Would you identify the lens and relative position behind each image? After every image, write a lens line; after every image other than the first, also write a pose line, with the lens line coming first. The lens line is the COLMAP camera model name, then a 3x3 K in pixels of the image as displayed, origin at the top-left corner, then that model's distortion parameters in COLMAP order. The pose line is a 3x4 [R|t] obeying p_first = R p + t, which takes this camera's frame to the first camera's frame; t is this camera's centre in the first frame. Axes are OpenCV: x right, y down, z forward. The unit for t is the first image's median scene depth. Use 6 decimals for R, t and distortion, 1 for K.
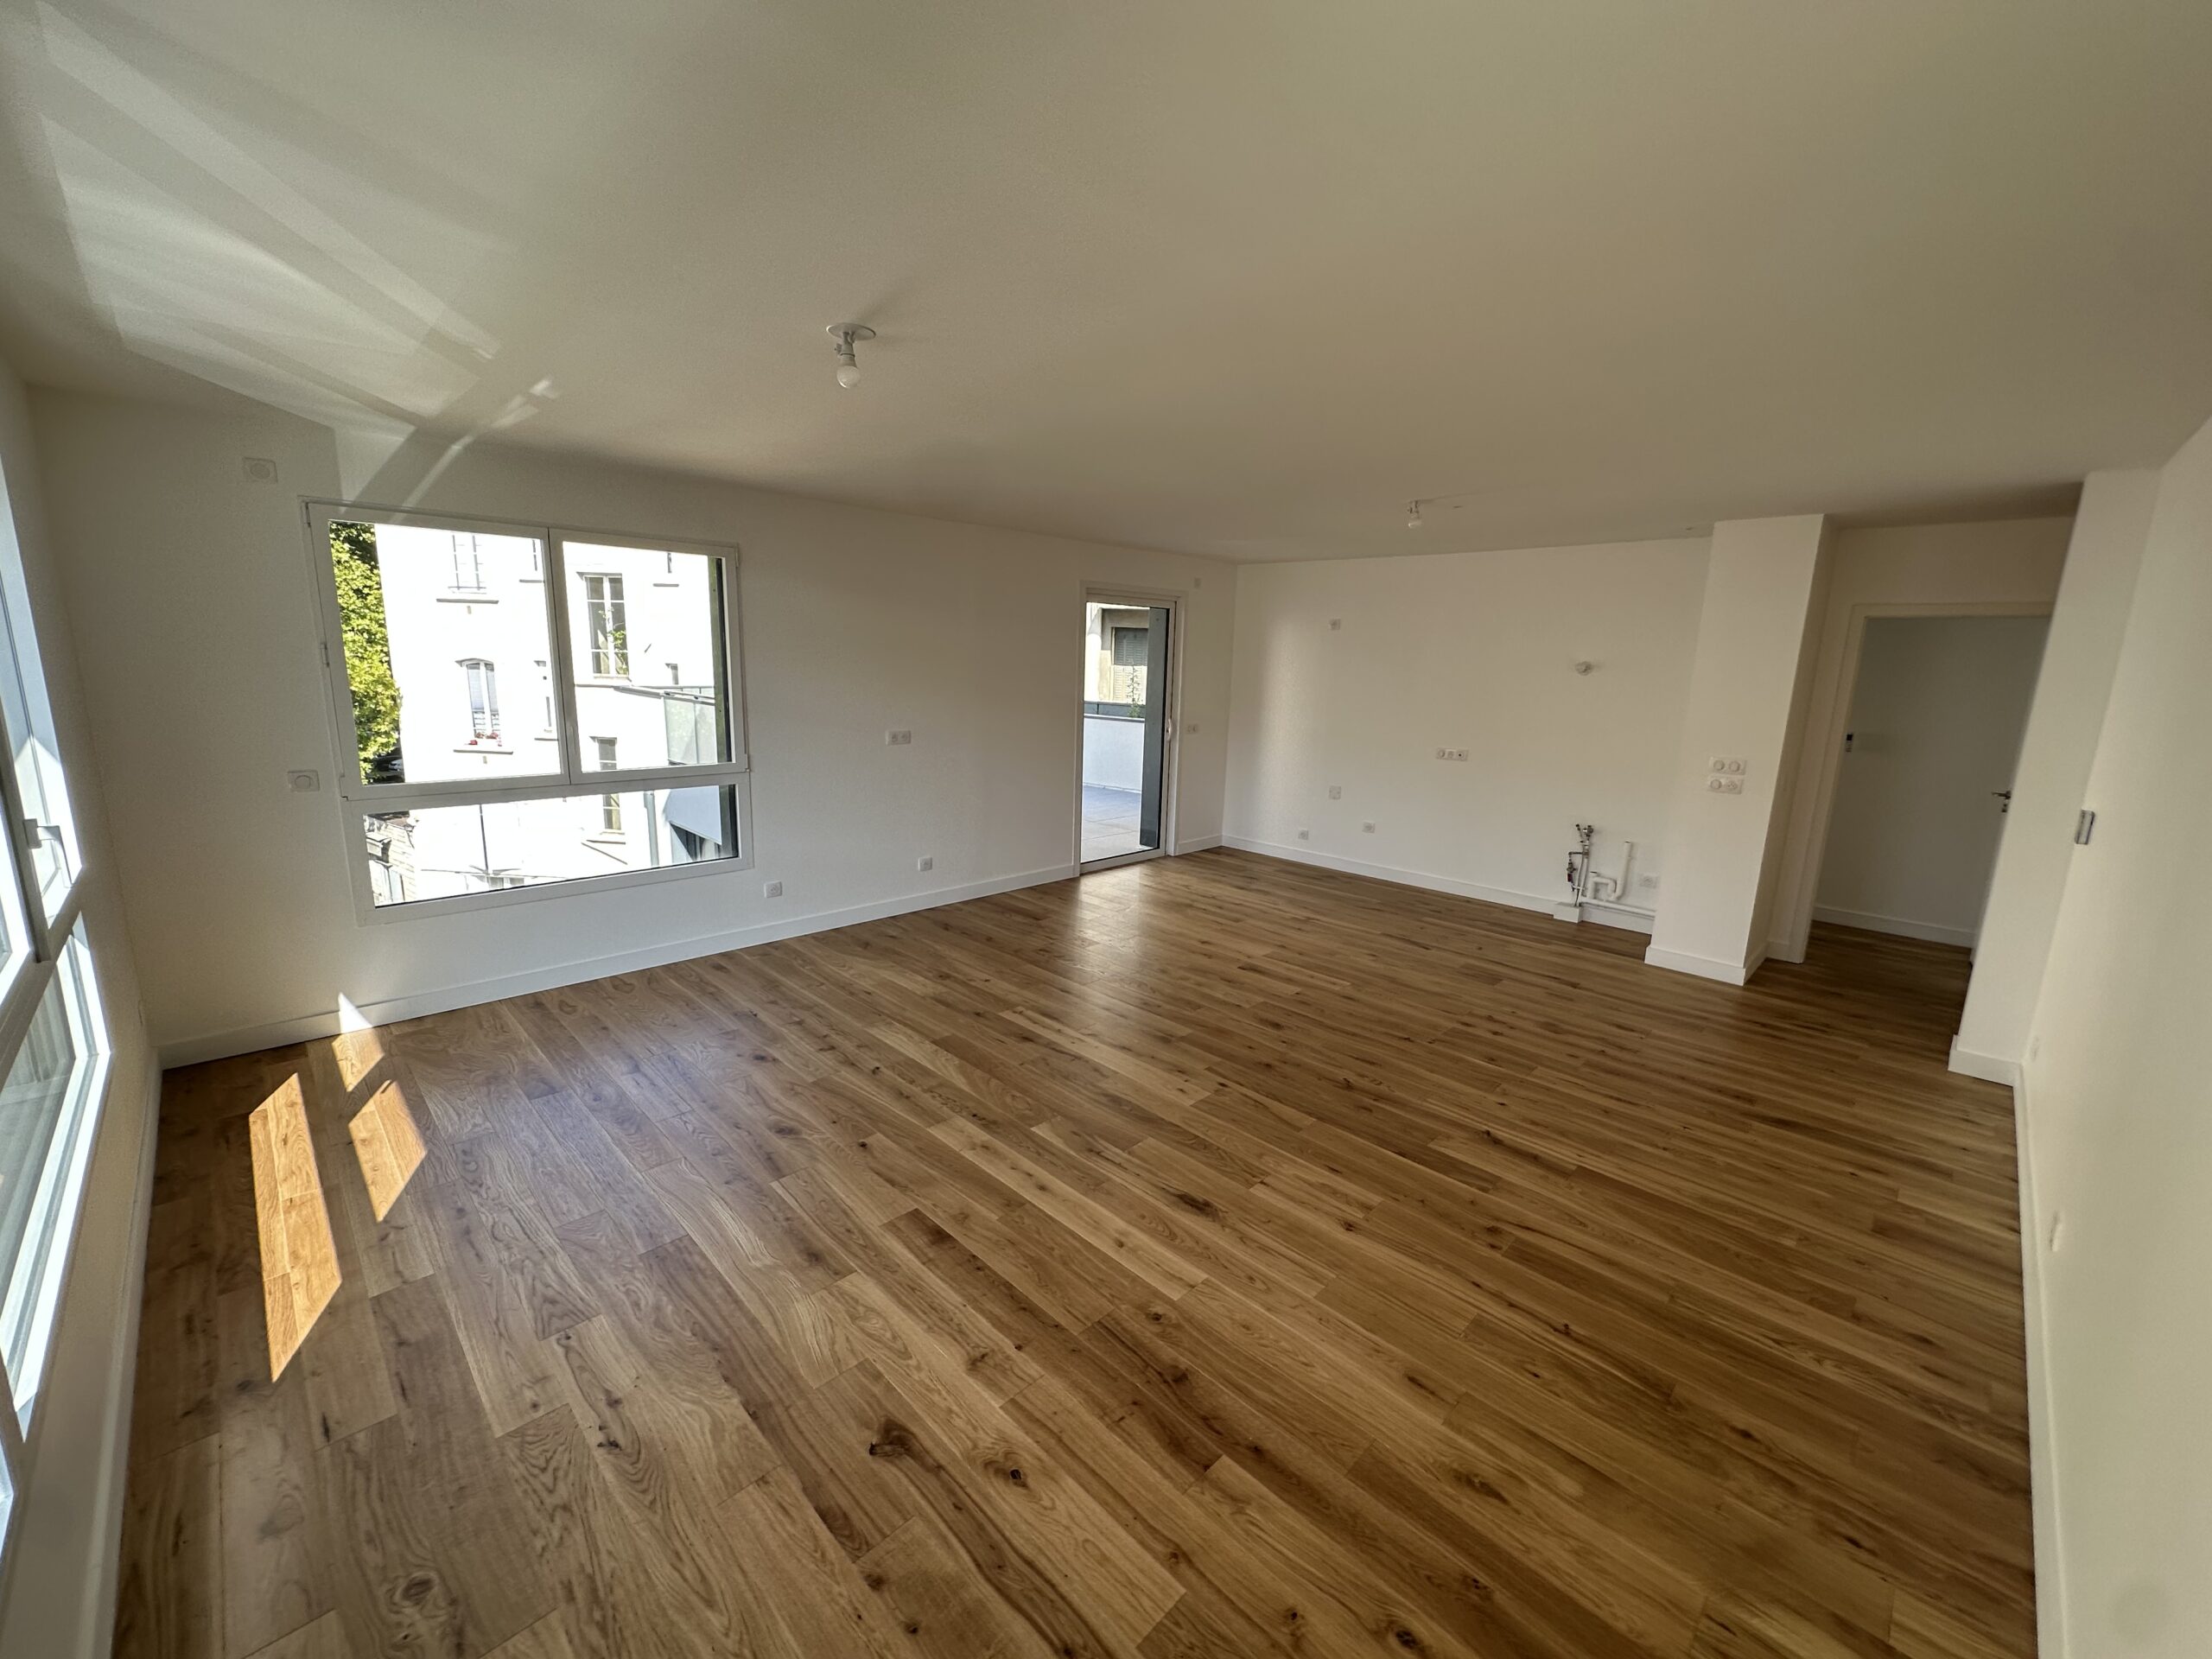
lens RADIAL K [[880.1, 0, 1106.6], [0, 880.1, 827.1], [0, 0, 1]] dist [-0.002931, 0.000730]
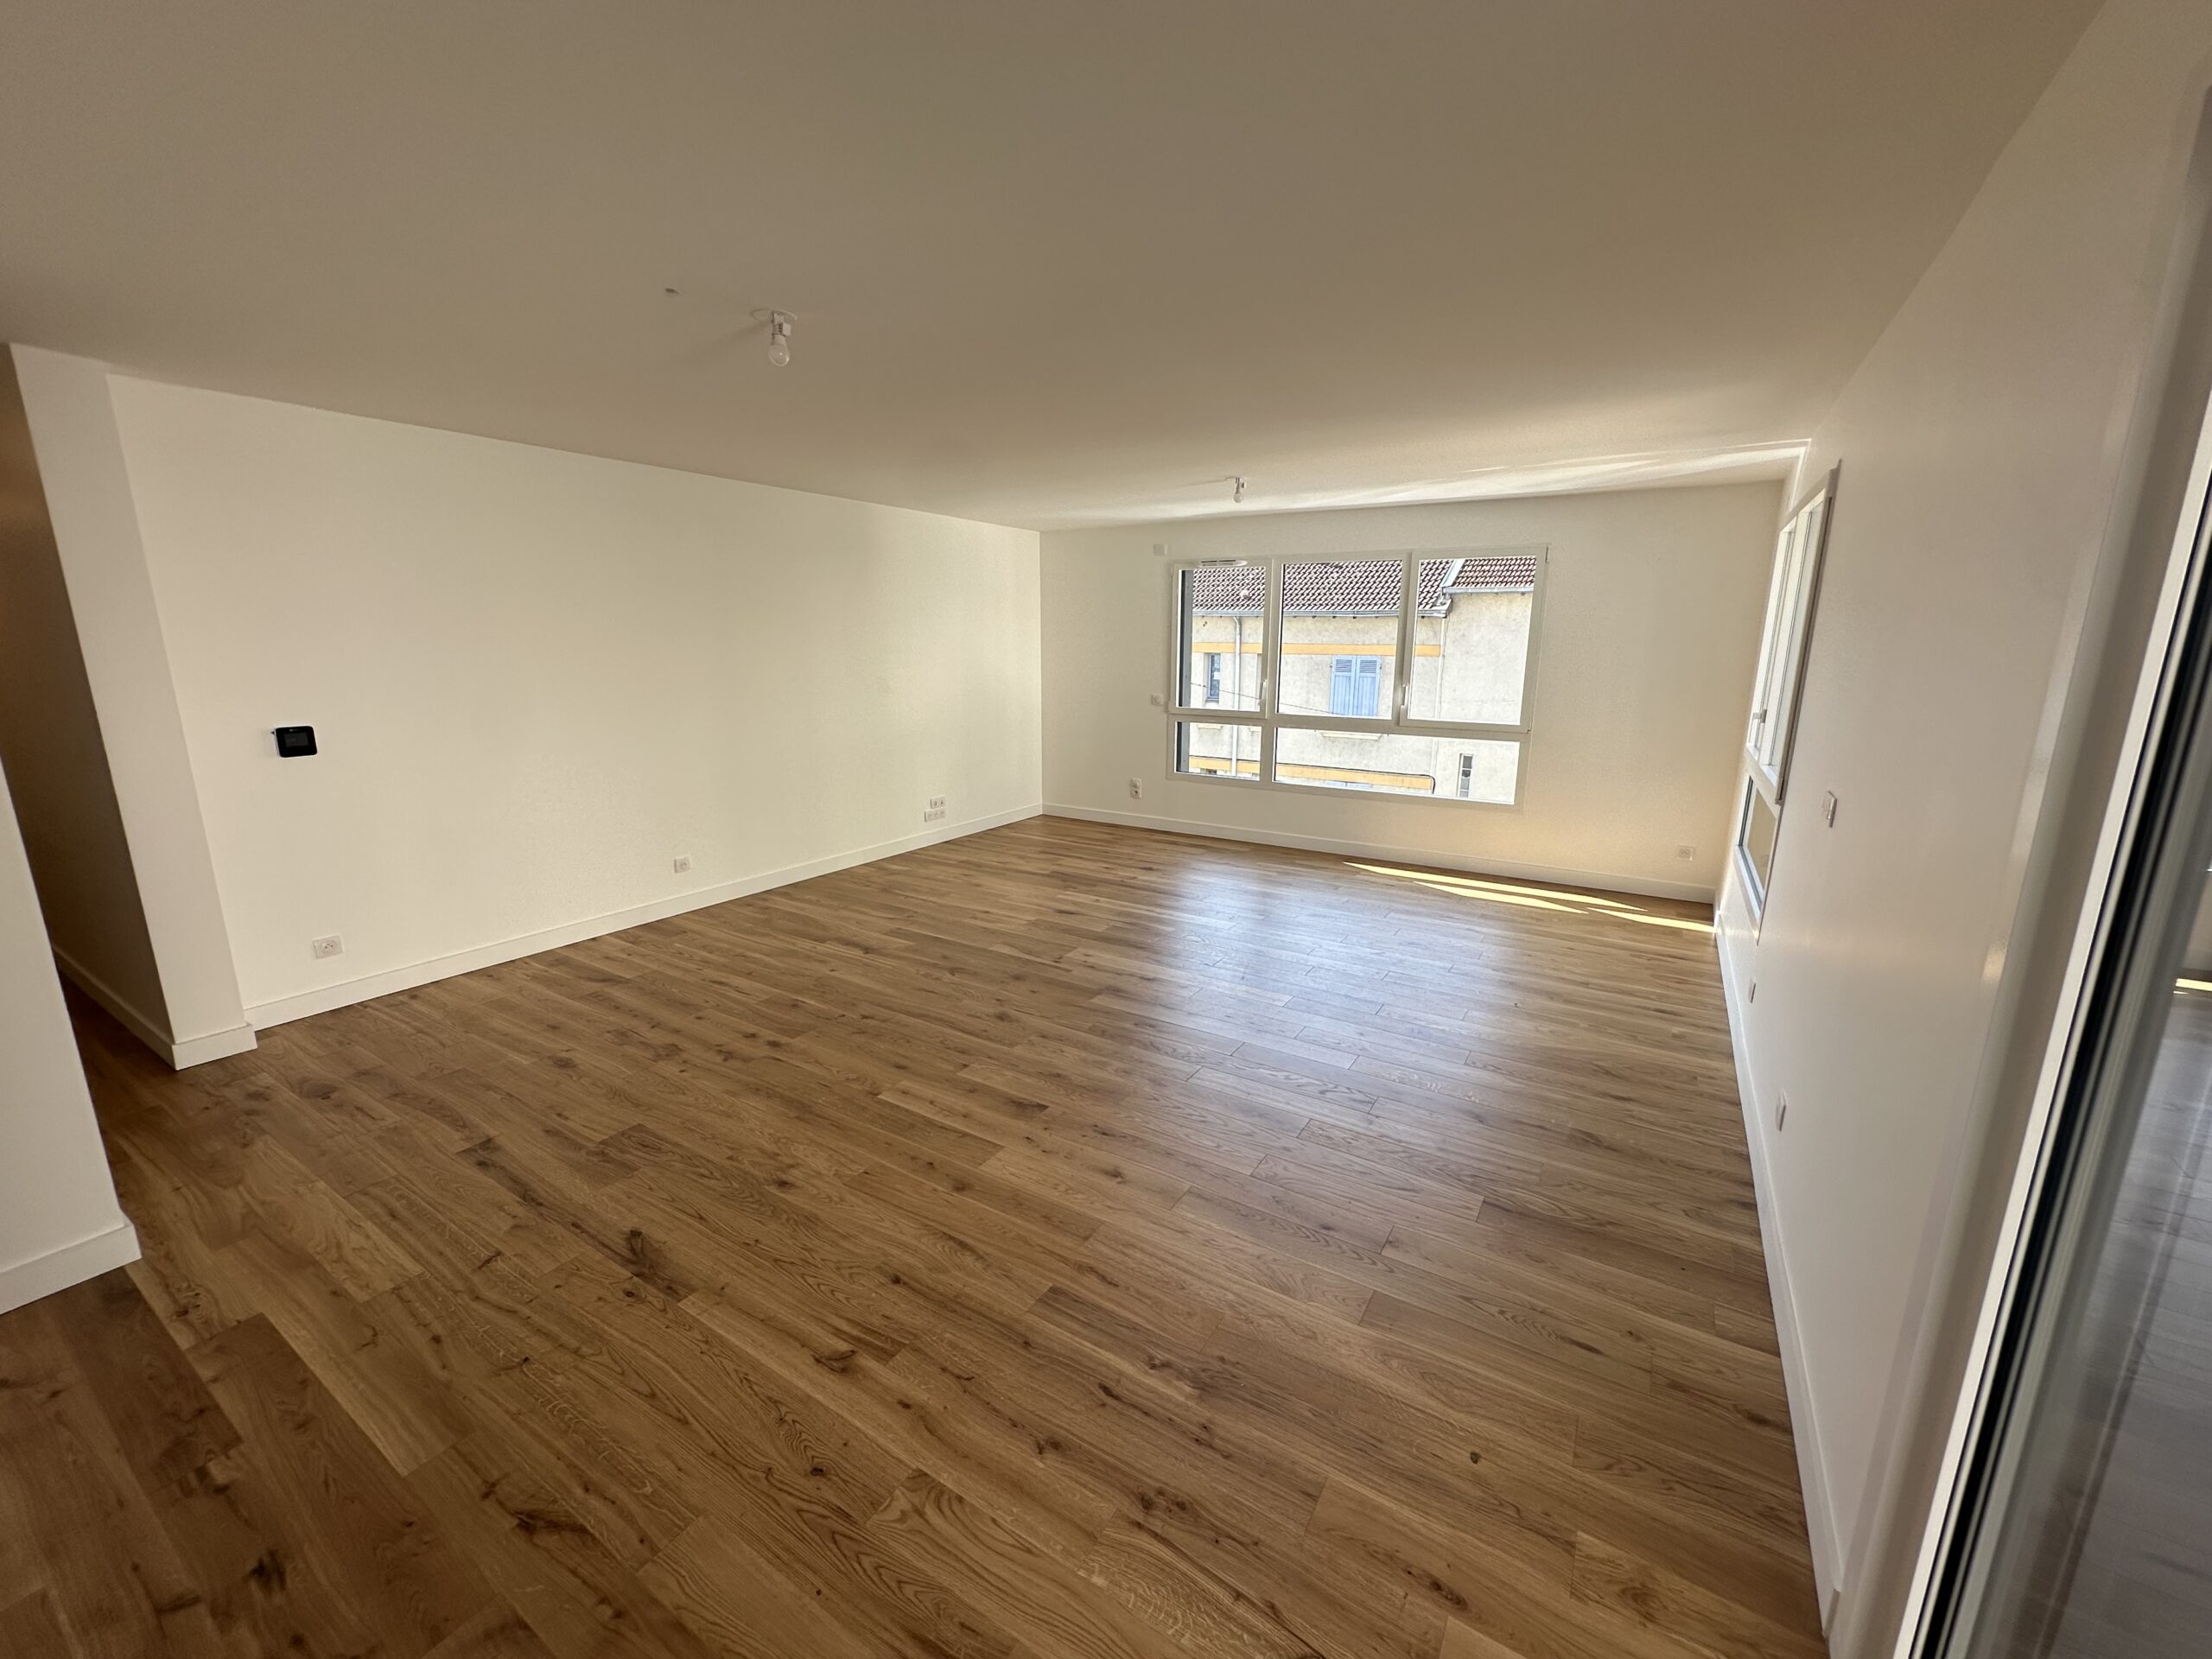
lens RADIAL K [[880.1, 0, 1103.6], [0, 880.1, 828.5], [0, 0, 1]] dist [-0.002931, 0.000730]
pose [[-0.975341, 0.012870, -0.220326, 0.332336], [-0.074798, 0.919943, 0.384852, -0.359167], [0.207641, 0.391842, -0.896295, 2.020836]]
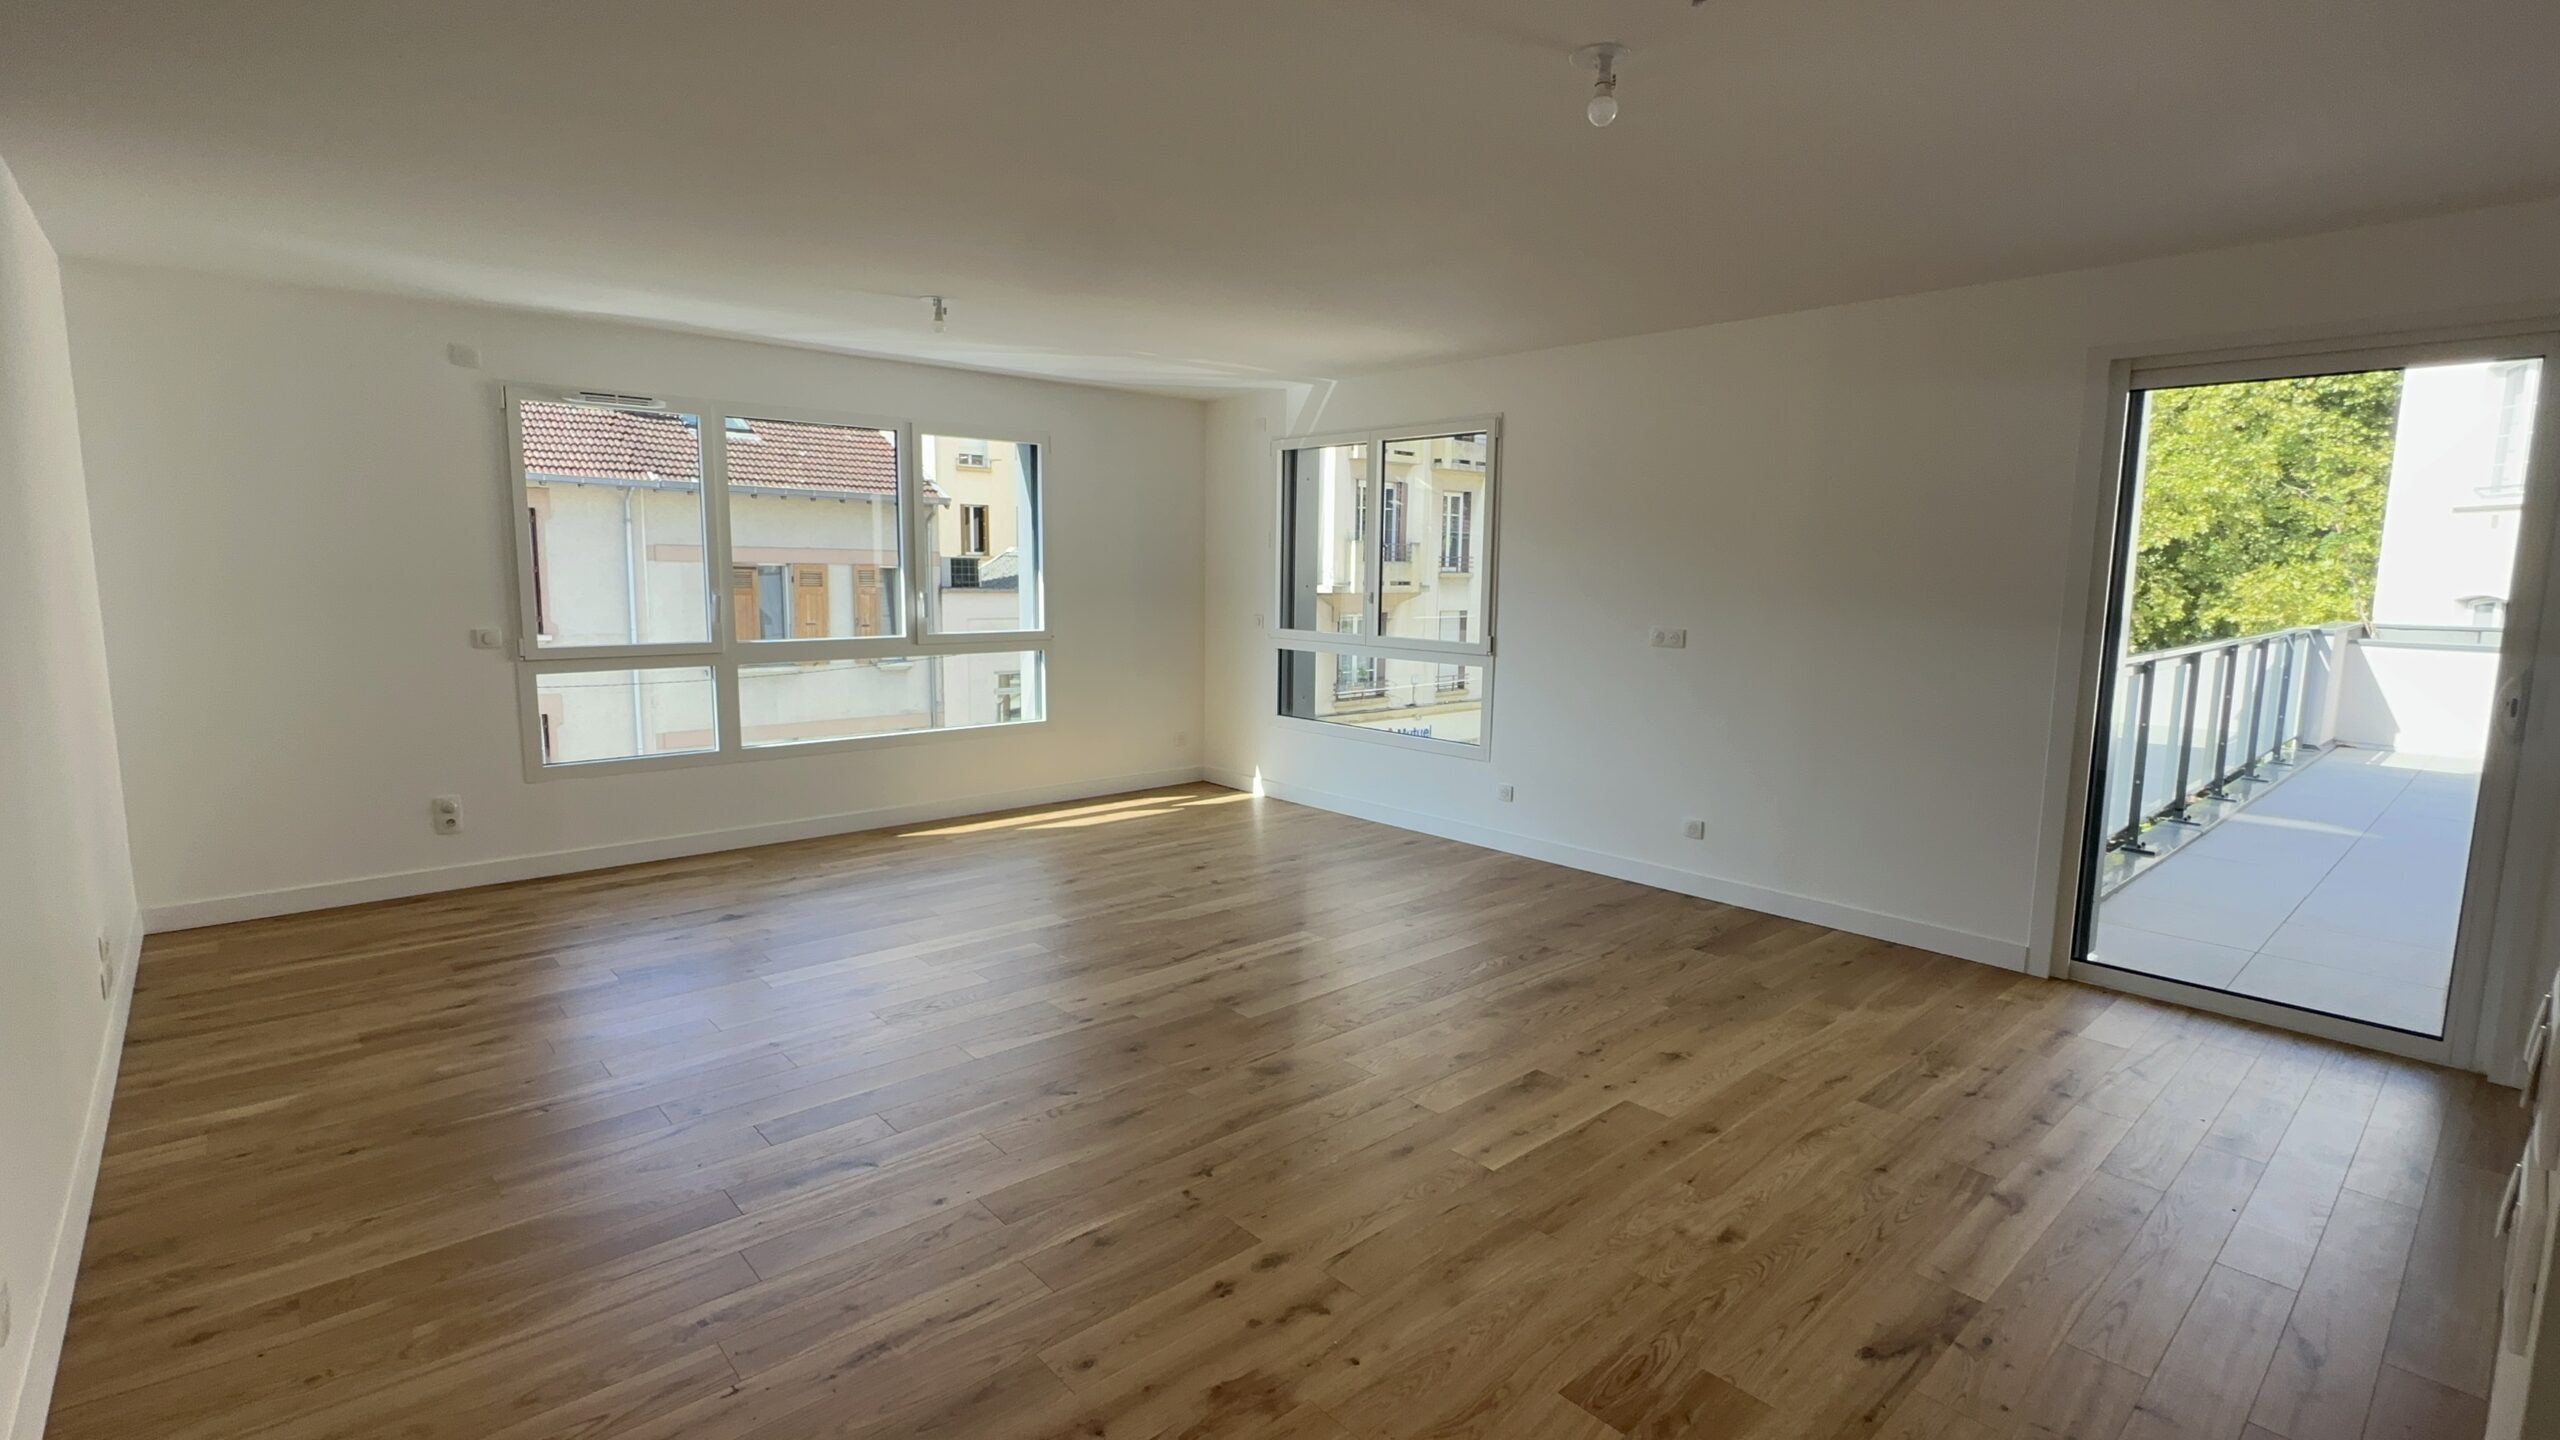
lens RADIAL K [[1173.6, 0, 1278.6], [0, 1173.6, 714.9], [0, 0, 1]] dist [-0.003309, 0.000711]
pose [[-0.055518, 0.098248, -0.993612, 1.121804], [-0.204256, 0.972984, 0.107621, -0.120338], [0.977342, 0.208927, -0.033950, 1.125868]]
